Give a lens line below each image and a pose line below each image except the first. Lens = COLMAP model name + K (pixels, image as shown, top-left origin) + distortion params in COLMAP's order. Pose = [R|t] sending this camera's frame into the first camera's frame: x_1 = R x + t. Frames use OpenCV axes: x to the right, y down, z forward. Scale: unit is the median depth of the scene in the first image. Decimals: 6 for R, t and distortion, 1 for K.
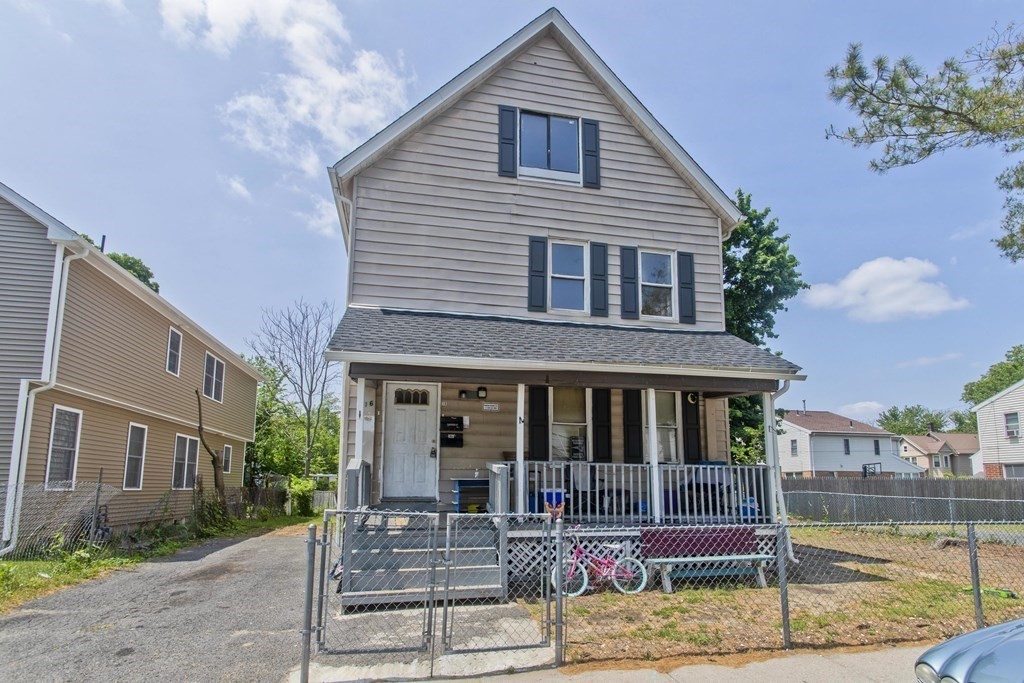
lens RADIAL K [[491.9, 0, 513.0], [0, 491.9, 341.1], [0, 0, 1]] dist [-0.000921, 0.001849]
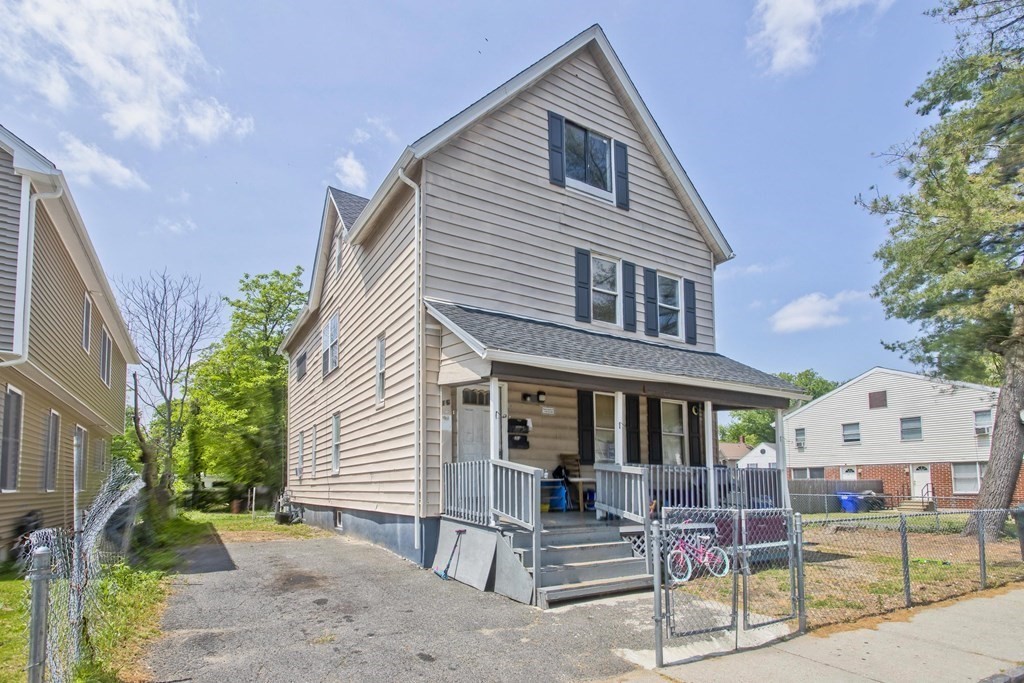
lens RADIAL K [[491.9, 0, 525.6], [0, 491.9, 367.1], [0, 0, 1]] dist [-0.000921, 0.001849]
pose [[0.956068, 0.068109, 0.285121, -0.347763], [-0.081901, 0.995964, 0.036715, 0.007537], [-0.281470, -0.058454, 0.957788, 0.024944]]
